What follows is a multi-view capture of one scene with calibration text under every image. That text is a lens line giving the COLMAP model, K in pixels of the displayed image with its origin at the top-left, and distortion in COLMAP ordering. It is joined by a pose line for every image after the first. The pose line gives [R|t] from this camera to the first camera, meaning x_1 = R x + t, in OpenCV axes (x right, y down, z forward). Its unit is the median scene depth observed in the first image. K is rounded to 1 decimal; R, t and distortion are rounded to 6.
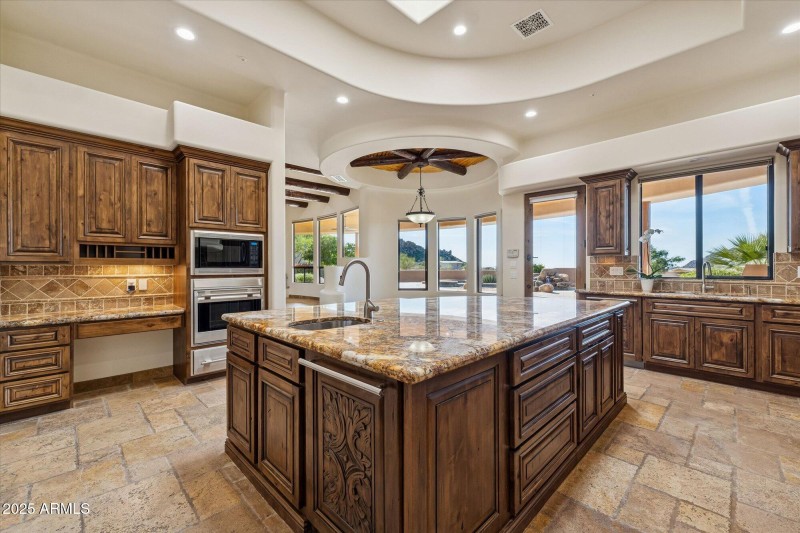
lens RADIAL K [[335.1, 0, 400.3], [0, 335.1, 267.3], [0, 0, 1]] dist [0.001521, 0.000012]
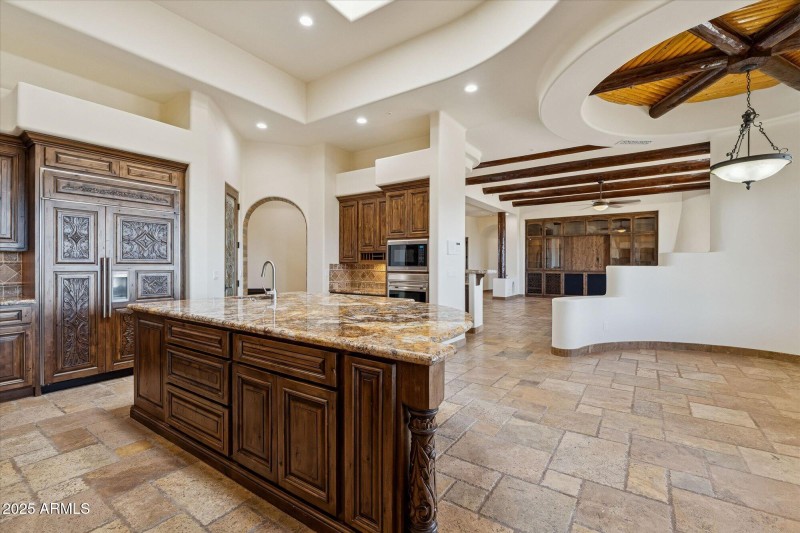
lens RADIAL K [[357.5, 0, 400.4], [0, 357.5, 264.2], [0, 0, 1]] dist [-0.005251, -0.000385]
pose [[0.184851, 0.001214, -0.982766, 0.985143], [-0.007593, 0.999971, -0.000193, -0.006328], [0.982737, 0.007497, 0.184855, 0.793334]]
